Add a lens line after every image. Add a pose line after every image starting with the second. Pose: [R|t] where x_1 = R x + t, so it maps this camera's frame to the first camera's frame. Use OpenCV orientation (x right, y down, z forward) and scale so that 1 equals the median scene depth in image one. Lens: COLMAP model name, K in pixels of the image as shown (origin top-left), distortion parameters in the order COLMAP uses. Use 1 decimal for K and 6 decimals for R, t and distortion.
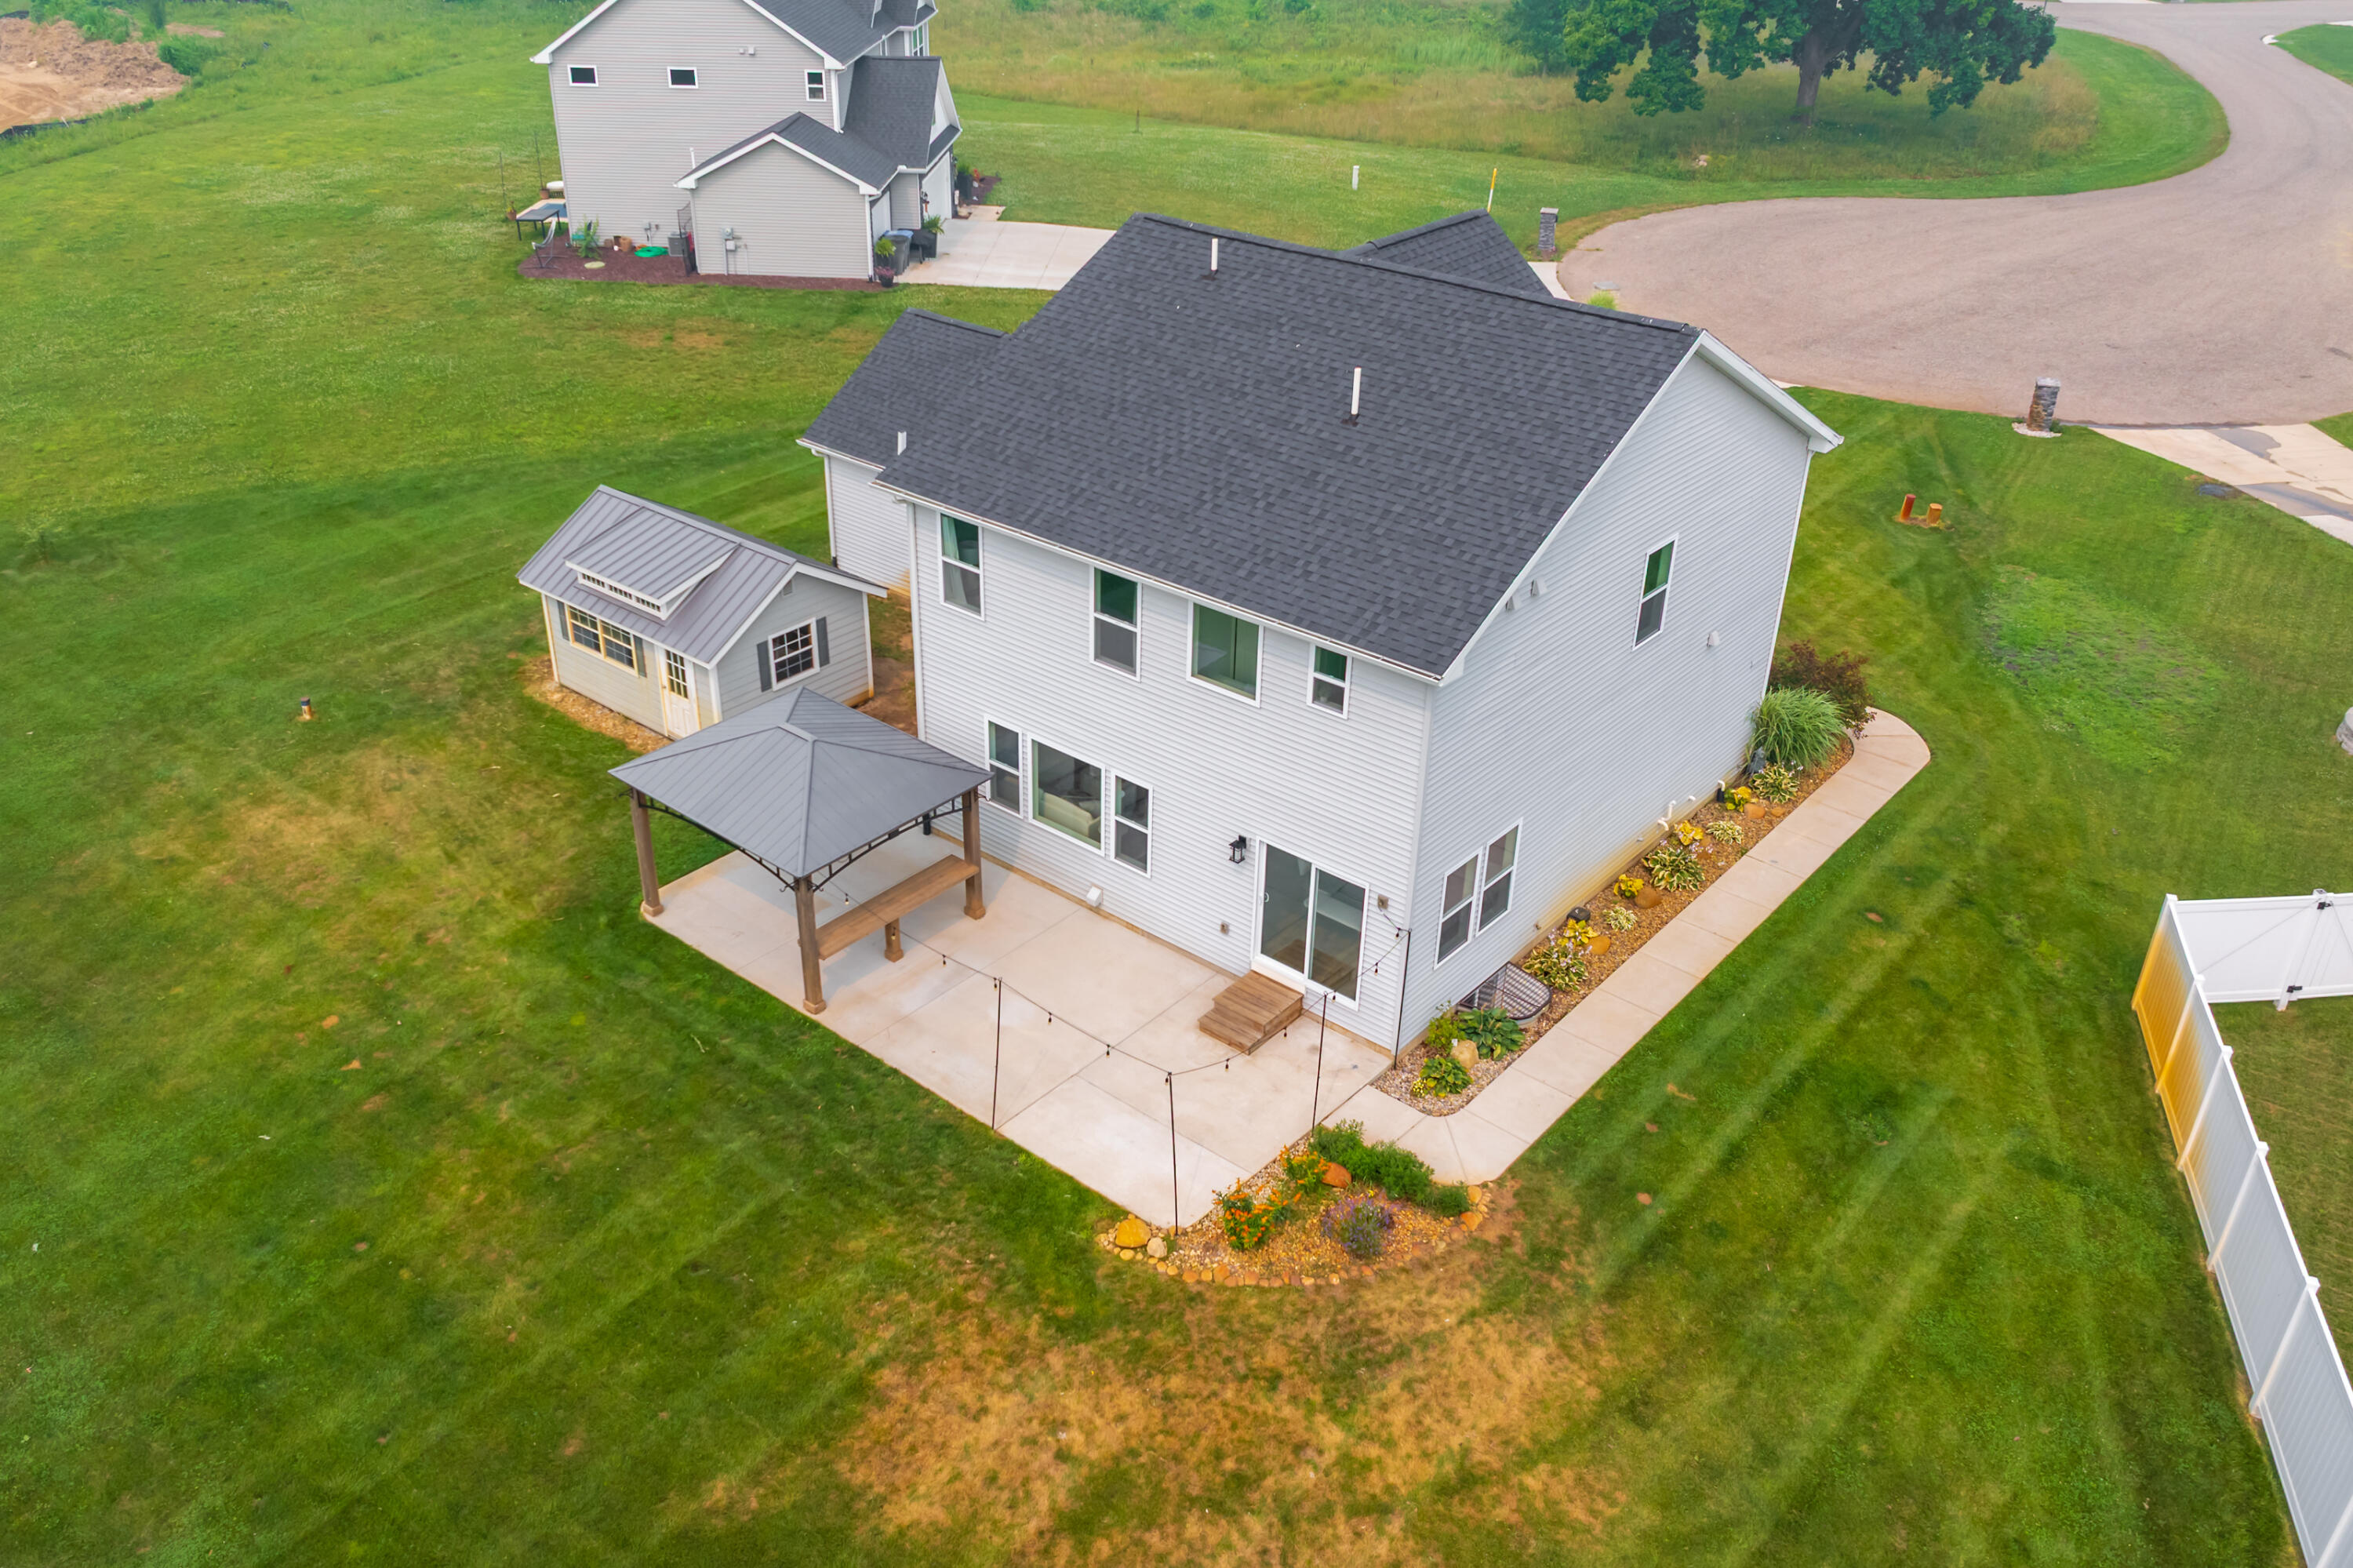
lens RADIAL K [[1869.1, 0, 1131.7], [0, 1869.1, 729.6], [0, 0, 1]] dist [-0.029670, 0.010554]
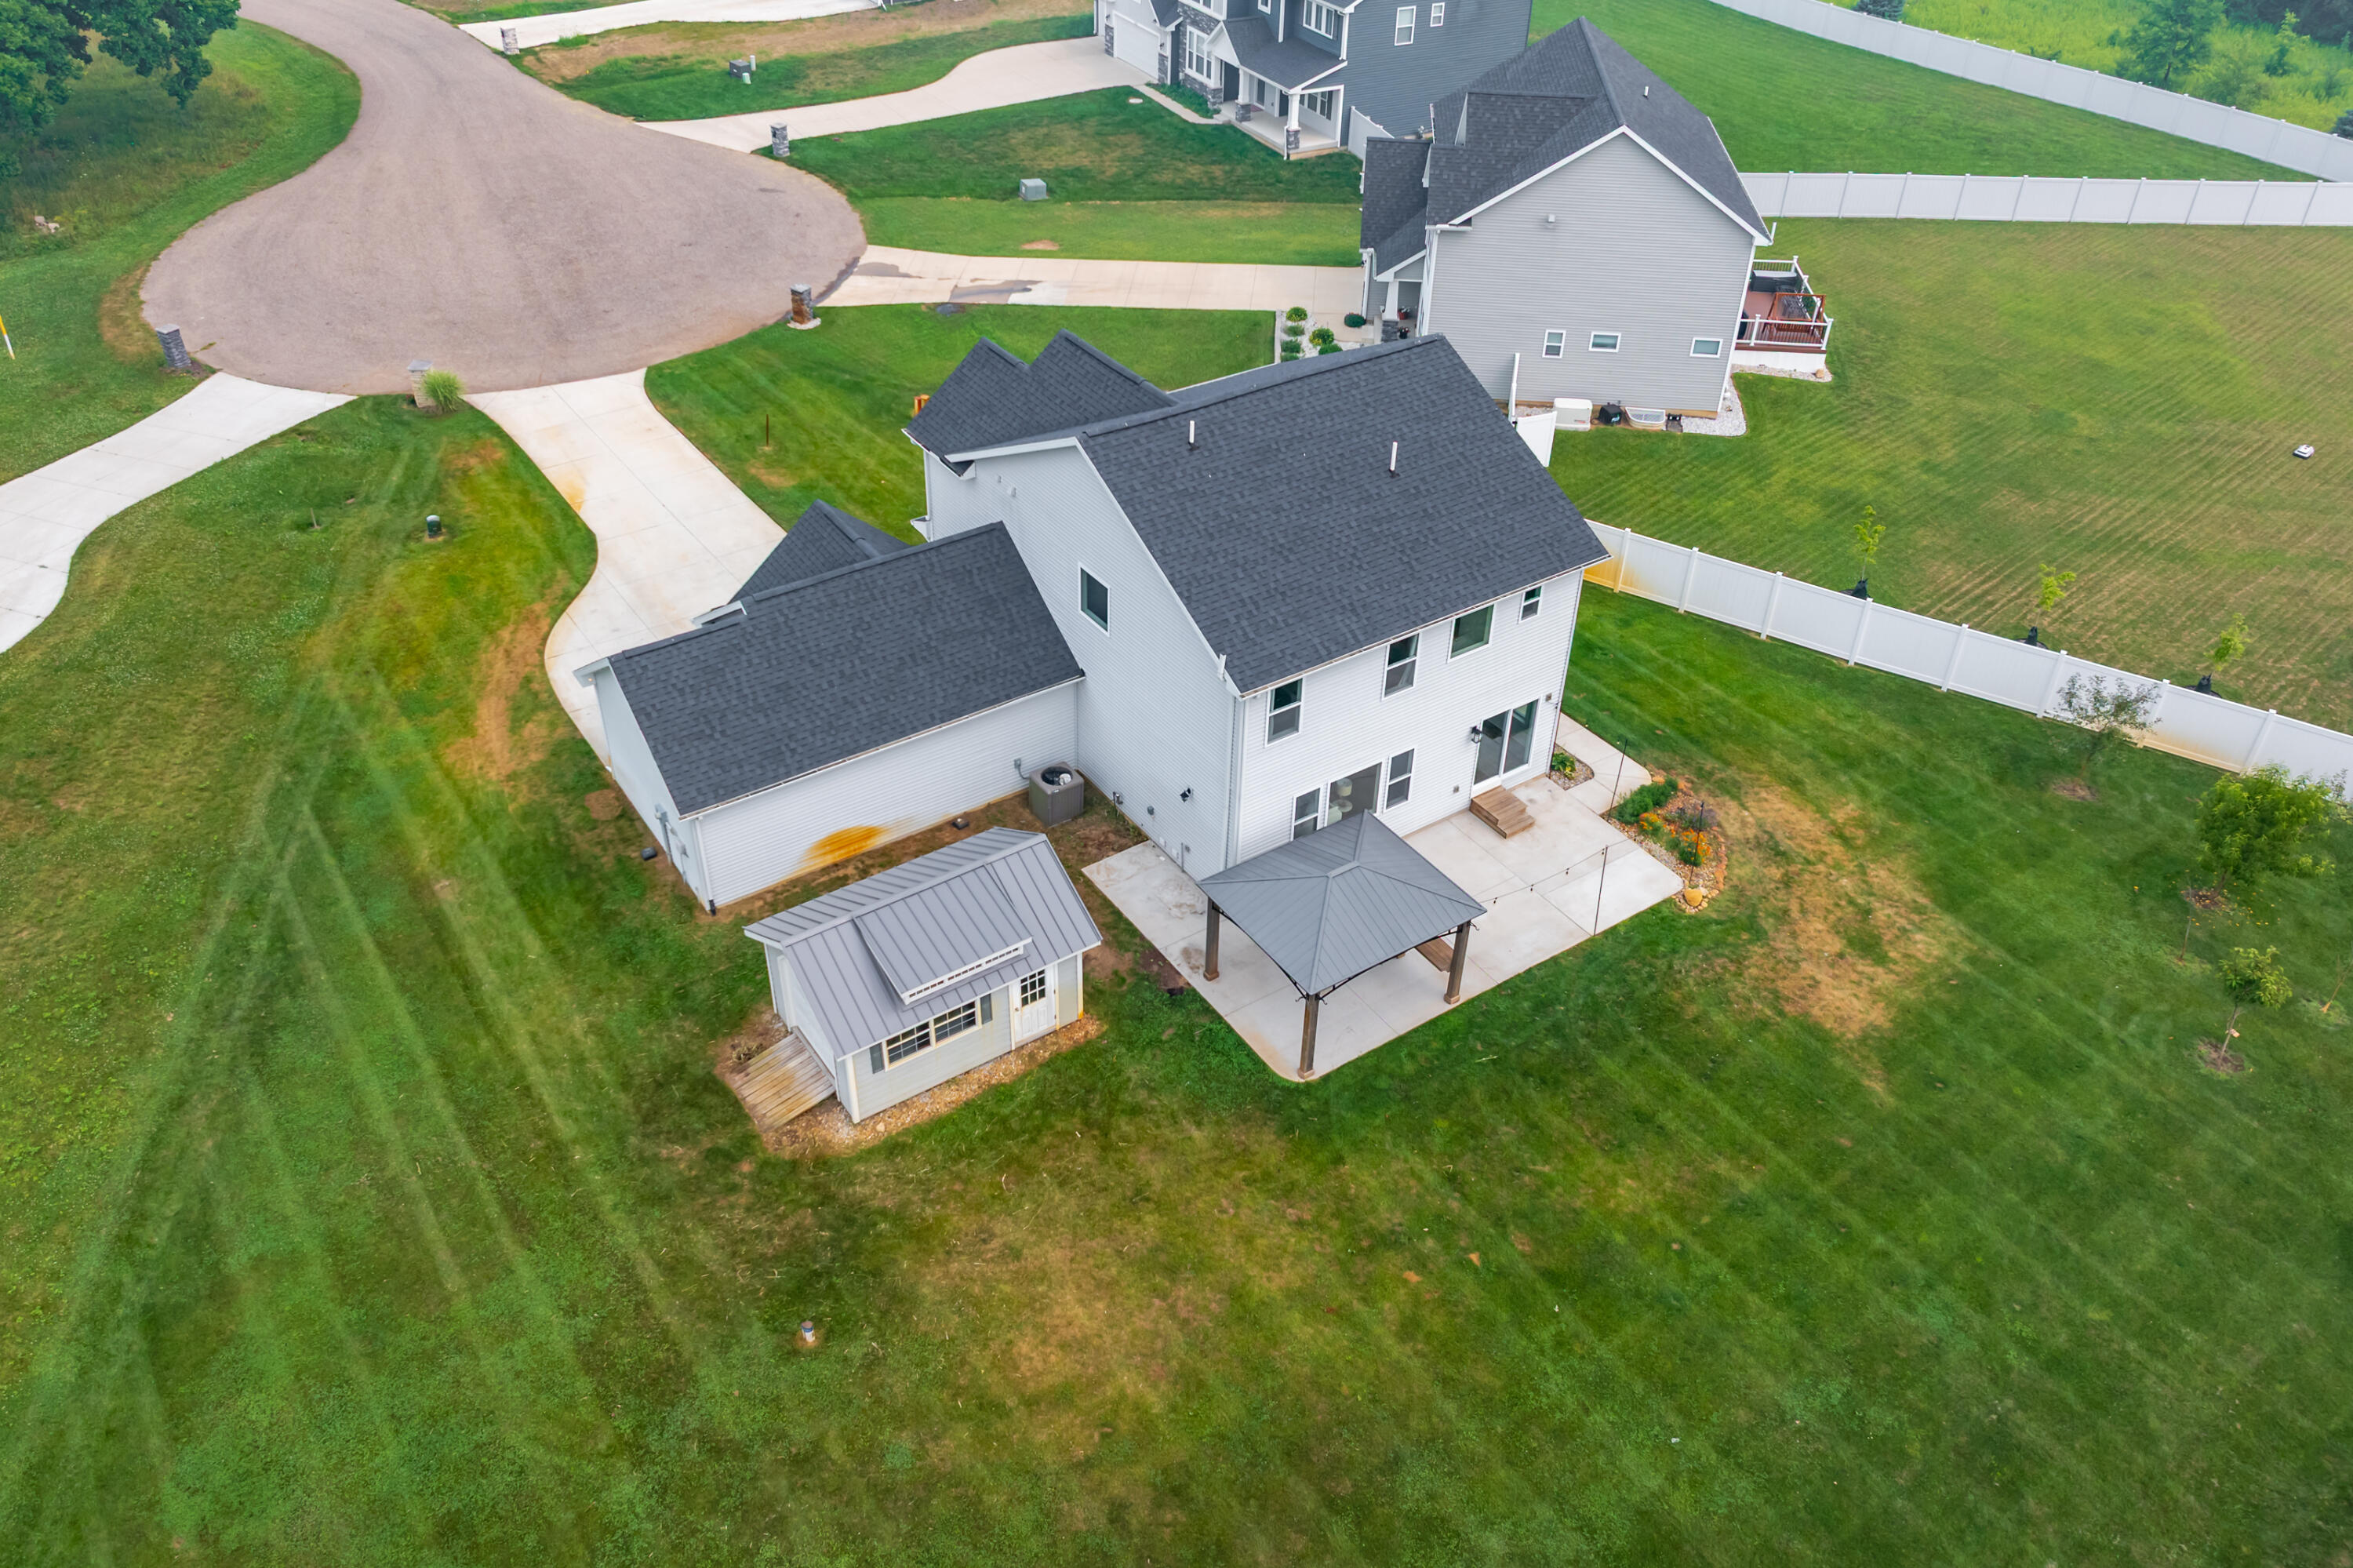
lens RADIAL K [[1758.6, 0, 1087.9], [0, 1758.6, 745.4], [0, 0, 1]] dist [-0.029326, 0.000424]
pose [[0.284979, -0.572699, 0.768637, -1.151950], [0.452466, 0.787300, 0.418848, -0.681381], [-0.845022, 0.228419, 0.483491, 0.531891]]
